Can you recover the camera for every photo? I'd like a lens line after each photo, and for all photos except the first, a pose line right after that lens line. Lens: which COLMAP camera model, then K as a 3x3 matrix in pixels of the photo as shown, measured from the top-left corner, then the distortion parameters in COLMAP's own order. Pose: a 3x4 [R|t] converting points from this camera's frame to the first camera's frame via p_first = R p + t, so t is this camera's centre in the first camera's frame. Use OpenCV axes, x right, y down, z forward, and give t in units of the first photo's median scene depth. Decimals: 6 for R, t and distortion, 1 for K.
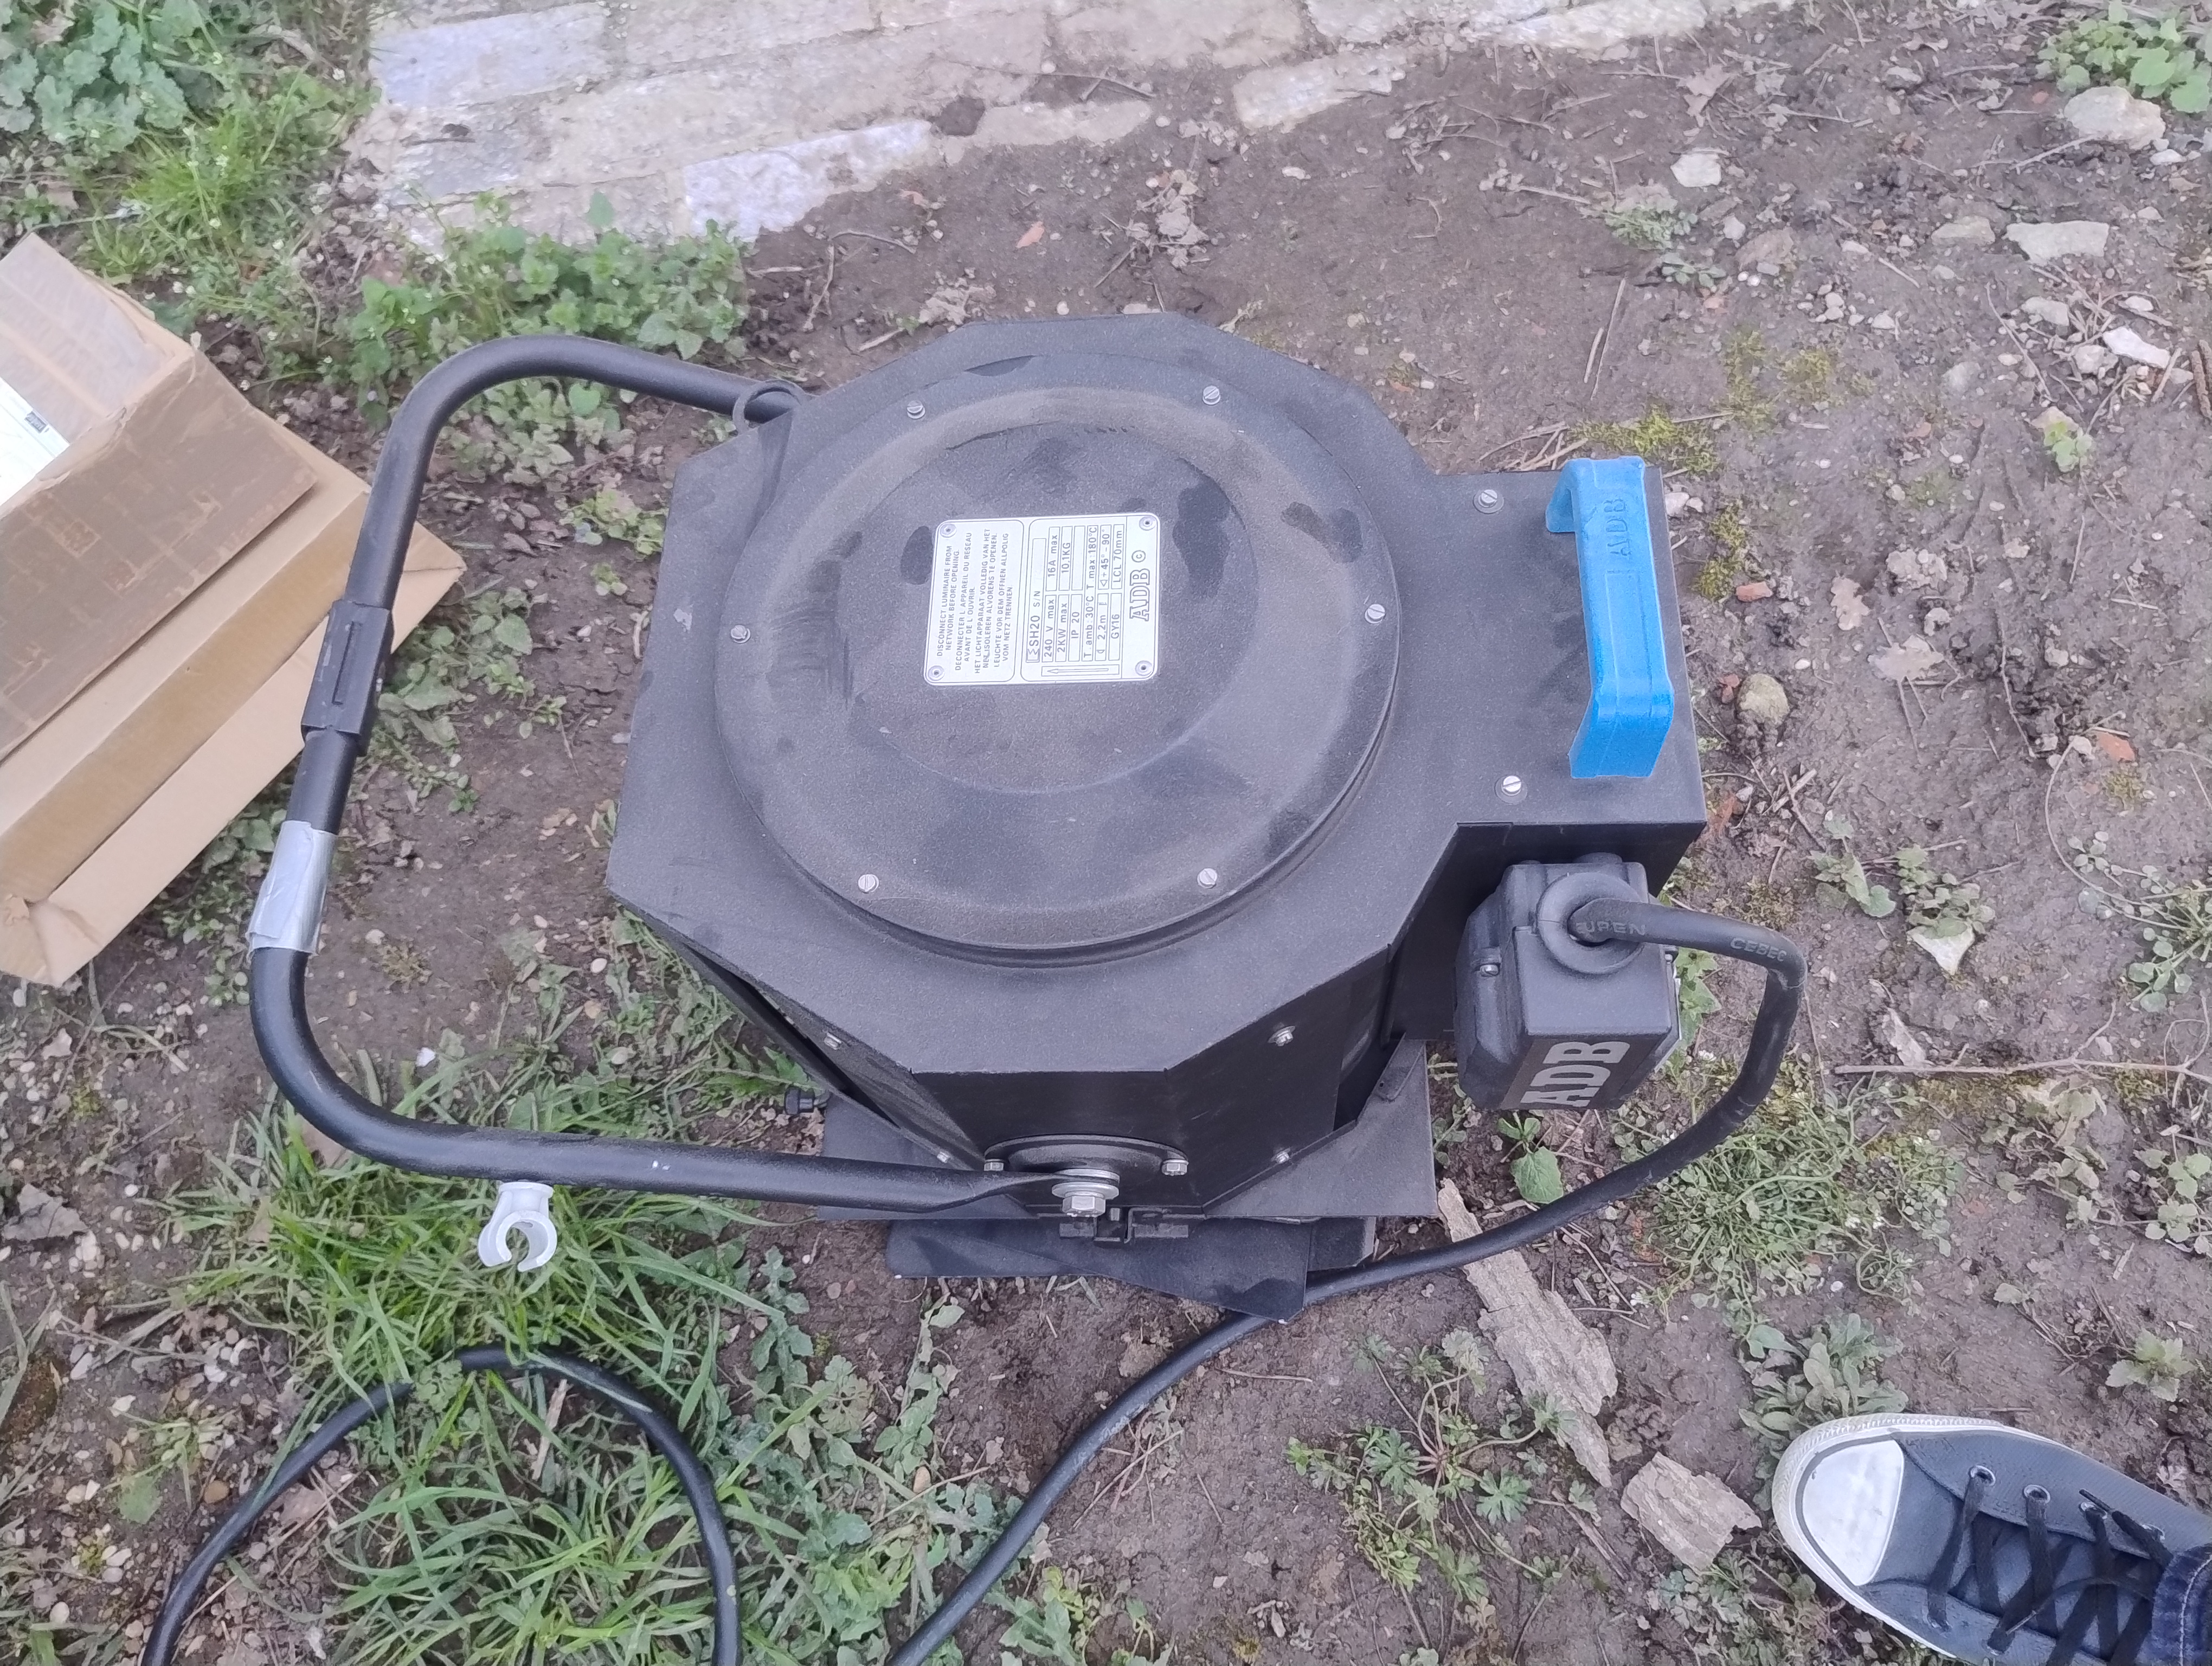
lens RADIAL K [[1545.3, 0, 1097.3], [0, 1545.3, 830.3], [0, 0, 1]] dist [0.006347, -0.004527]
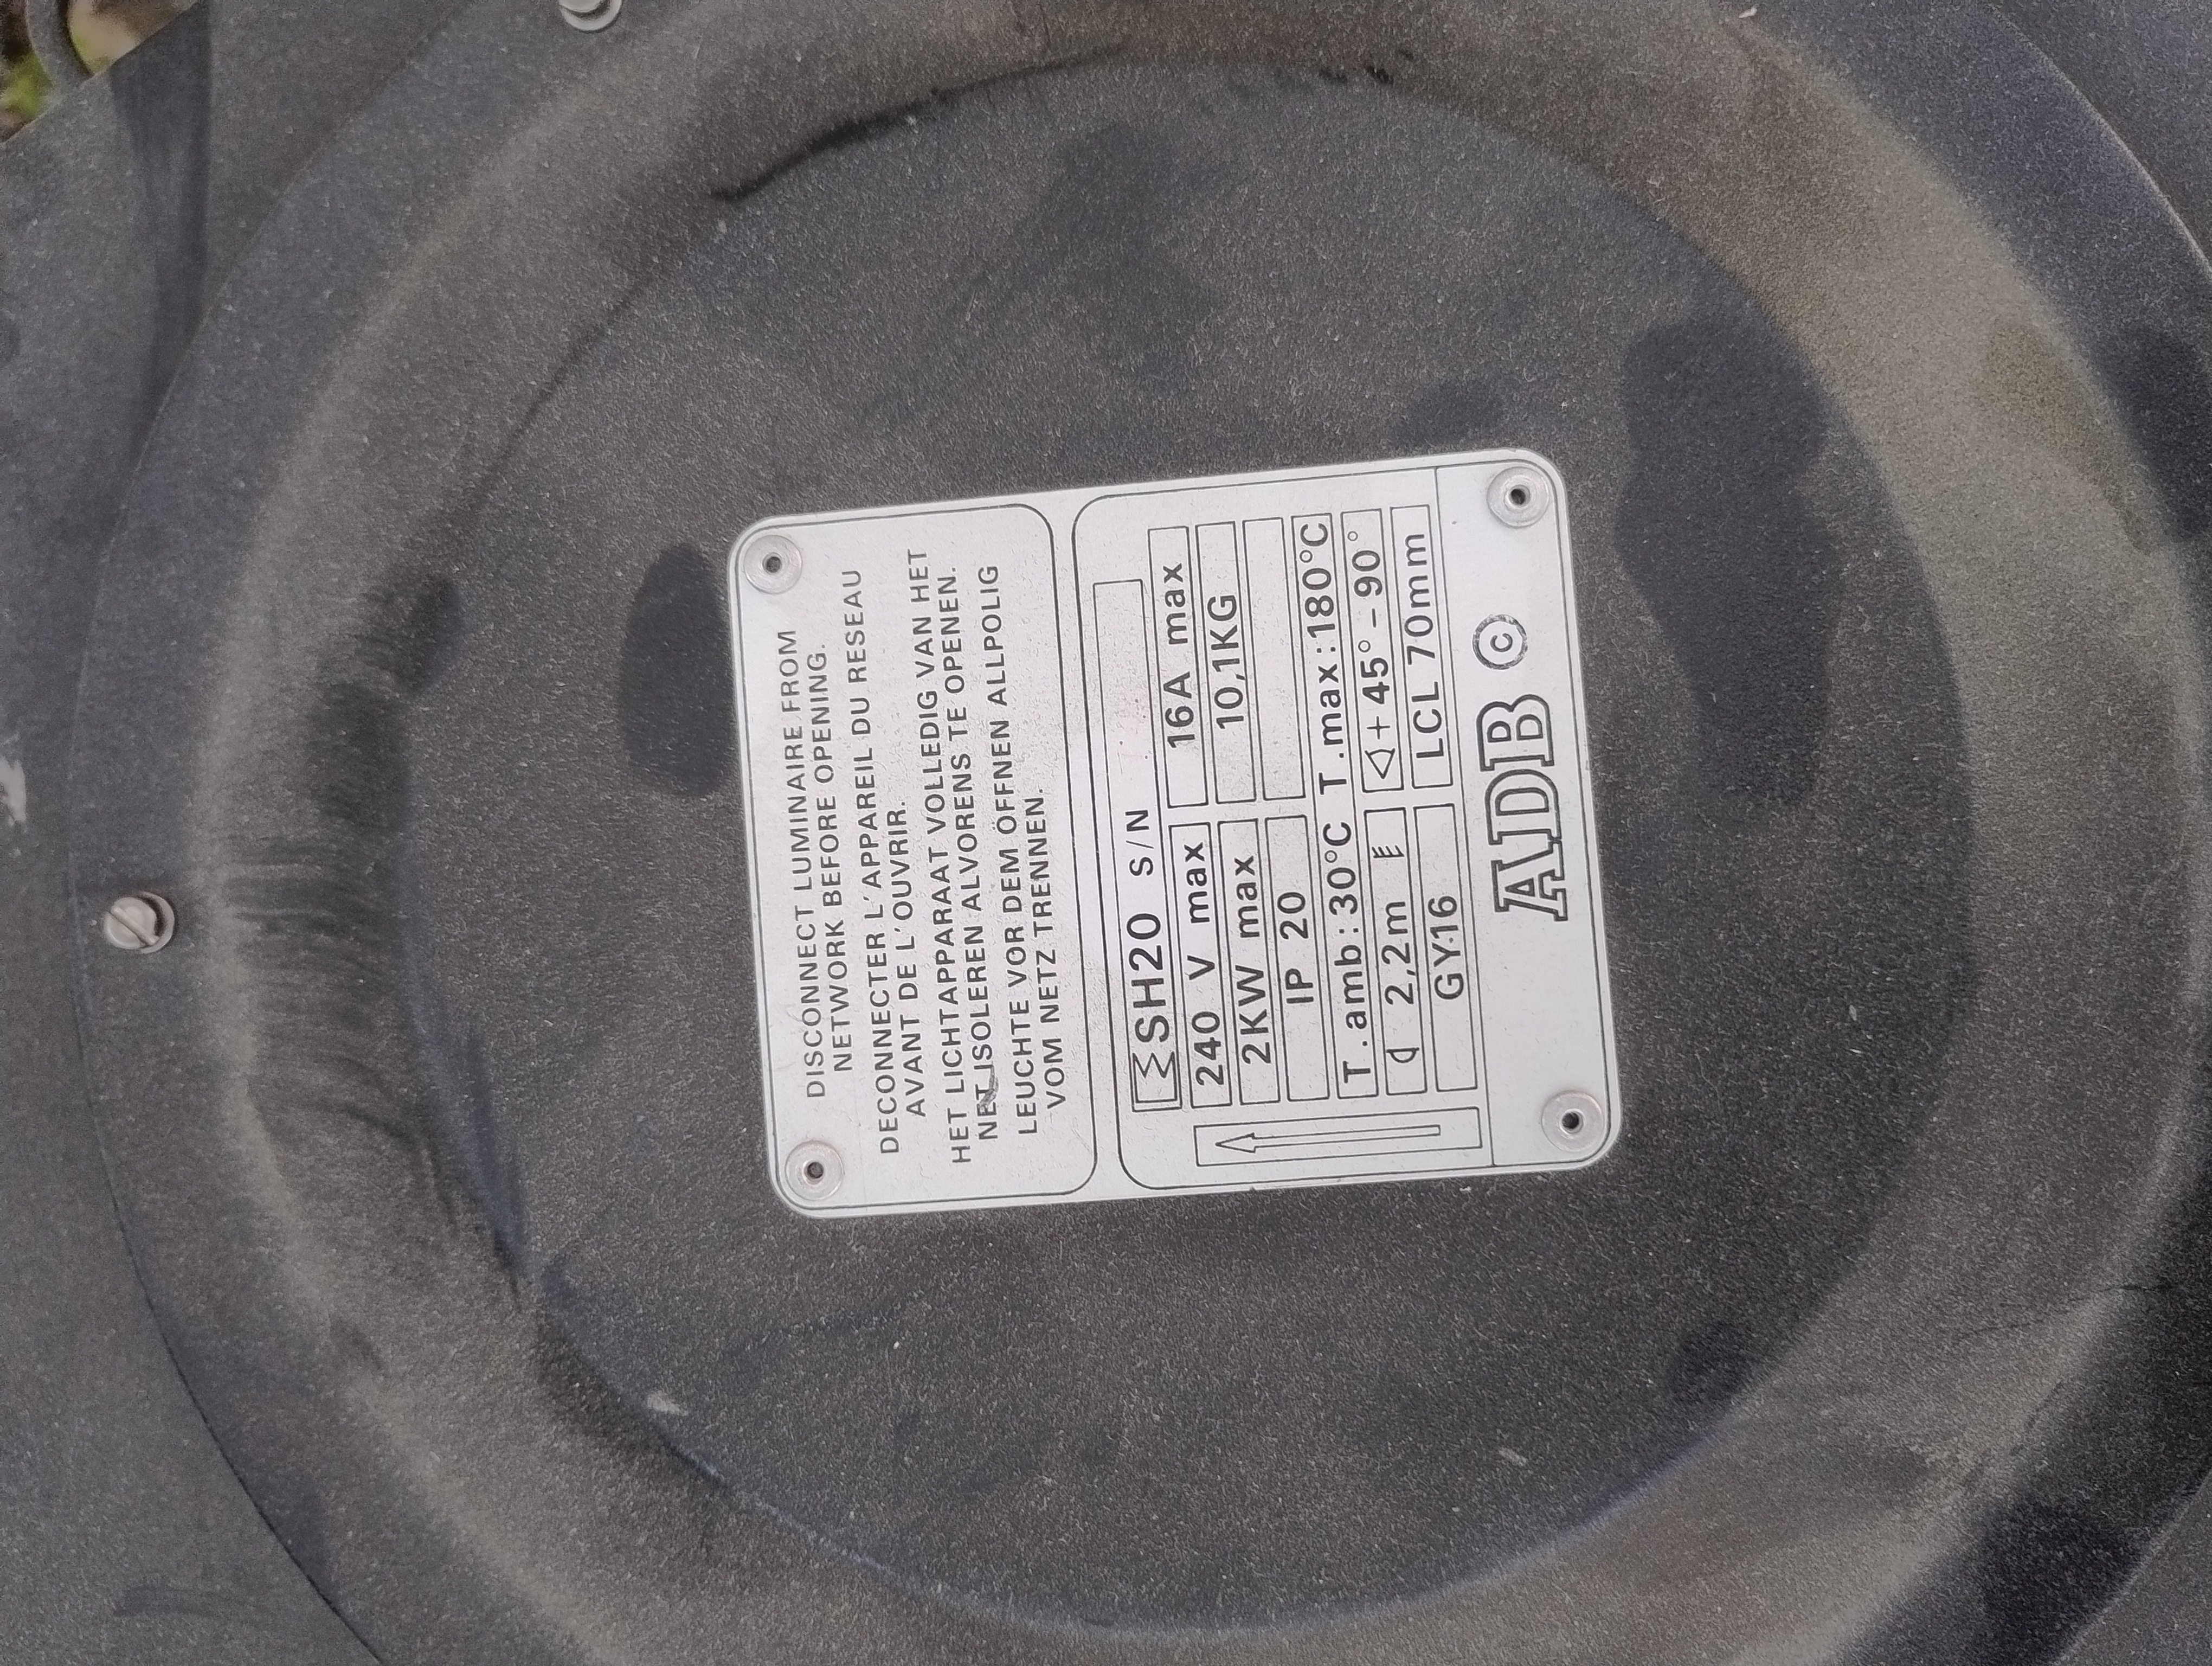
lens RADIAL K [[1545.3, 0, 1107.9], [0, 1545.3, 846.5], [0, 0, 1]] dist [0.006347, -0.004527]
pose [[0.993374, -0.105320, 0.046001, -0.057376], [0.081134, 0.926140, 0.368350, -0.249913], [-0.081398, -0.362177, 0.928548, 0.746102]]
